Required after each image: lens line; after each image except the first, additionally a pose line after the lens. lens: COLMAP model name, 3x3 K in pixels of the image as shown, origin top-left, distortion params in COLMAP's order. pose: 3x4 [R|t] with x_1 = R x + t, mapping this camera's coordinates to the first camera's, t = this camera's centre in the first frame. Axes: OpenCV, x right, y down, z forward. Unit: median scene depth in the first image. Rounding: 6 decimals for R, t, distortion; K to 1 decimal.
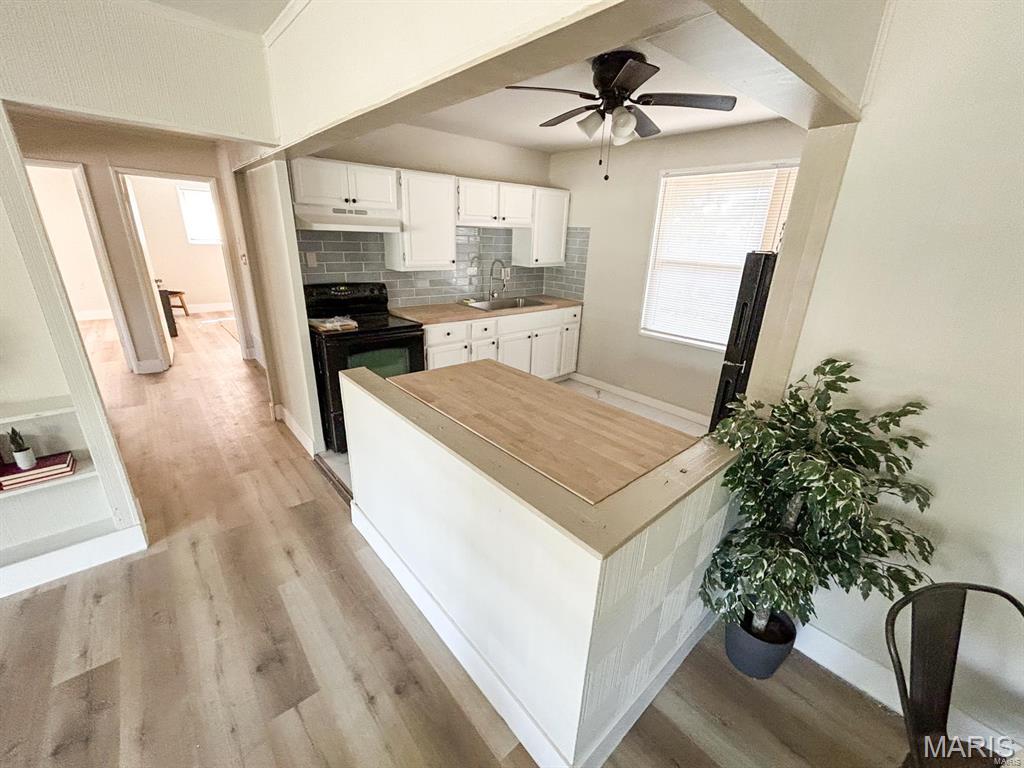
lens RADIAL K [[417.2, 0, 513.1], [0, 417.2, 383.5], [0, 0, 1]] dist [-0.001491, 0.001508]
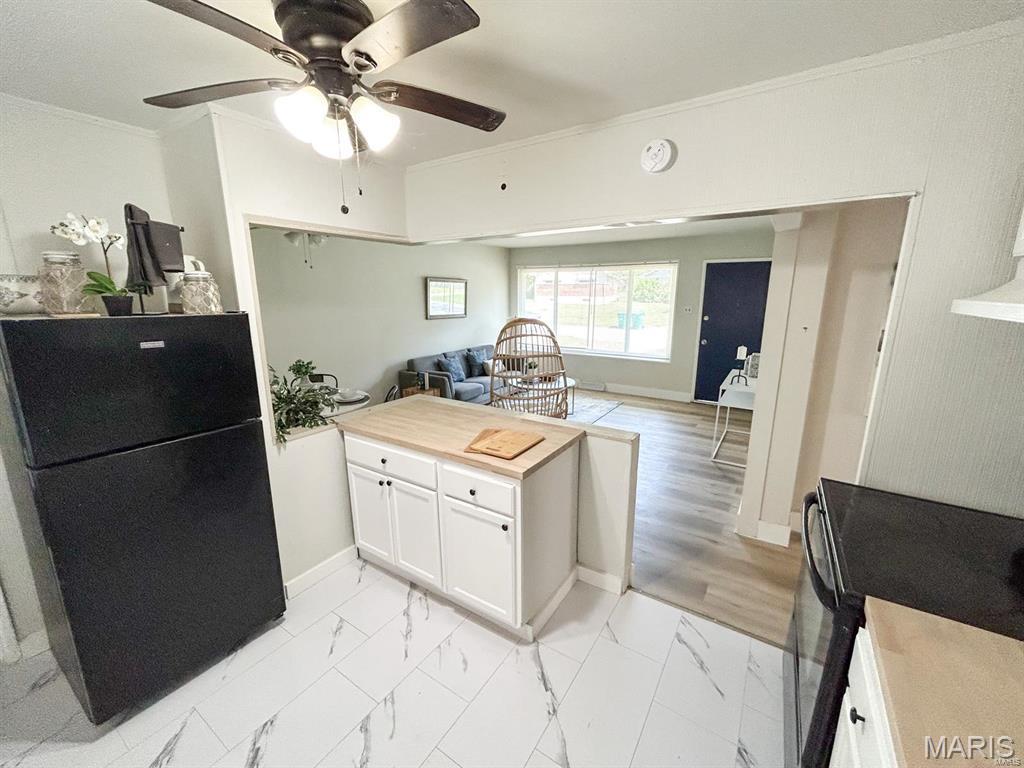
lens RADIAL K [[417.2, 0, 510.7], [0, 417.2, 385.4], [0, 0, 1]] dist [-0.001491, 0.001508]
pose [[-0.966844, 0.026248, -0.254017, 0.100977], [-0.111991, 0.850367, 0.514134, -0.400694], [0.229503, 0.525534, -0.819233, 1.087418]]
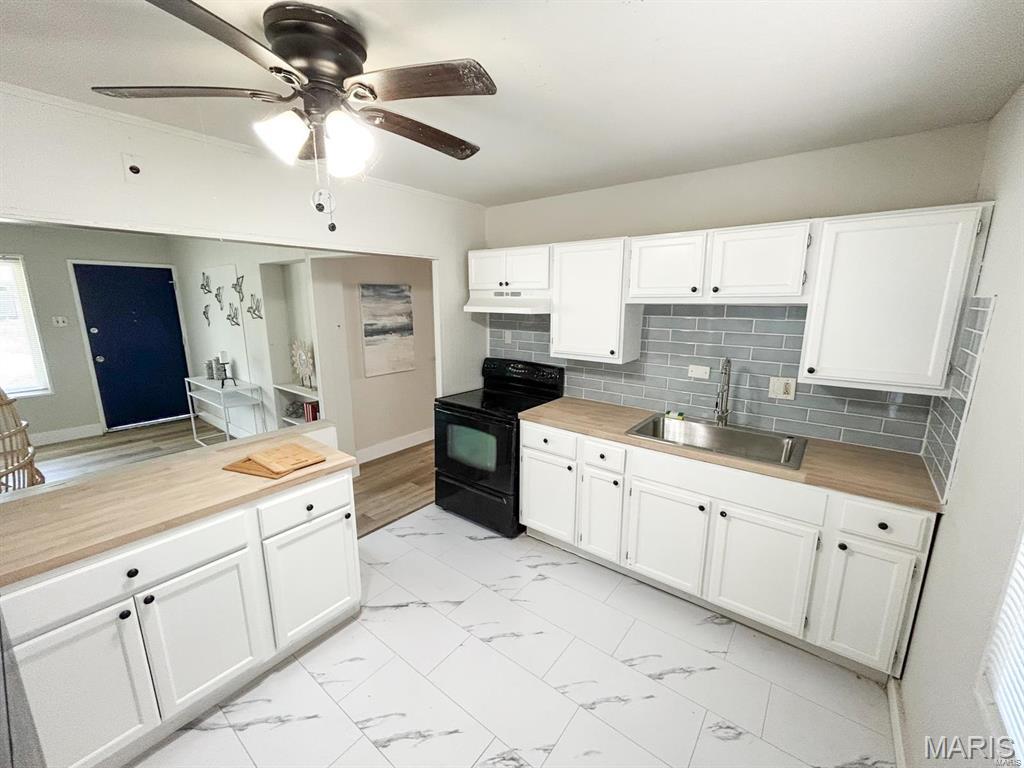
lens RADIAL K [[417.2, 0, 511.3], [0, 417.2, 385.3], [0, 0, 1]] dist [-0.001491, 0.001508]
pose [[0.178899, 0.171542, -0.968797, 0.573459], [-0.329167, 0.938374, 0.105371, -0.282709], [0.927170, 0.300046, 0.224340, 0.764239]]
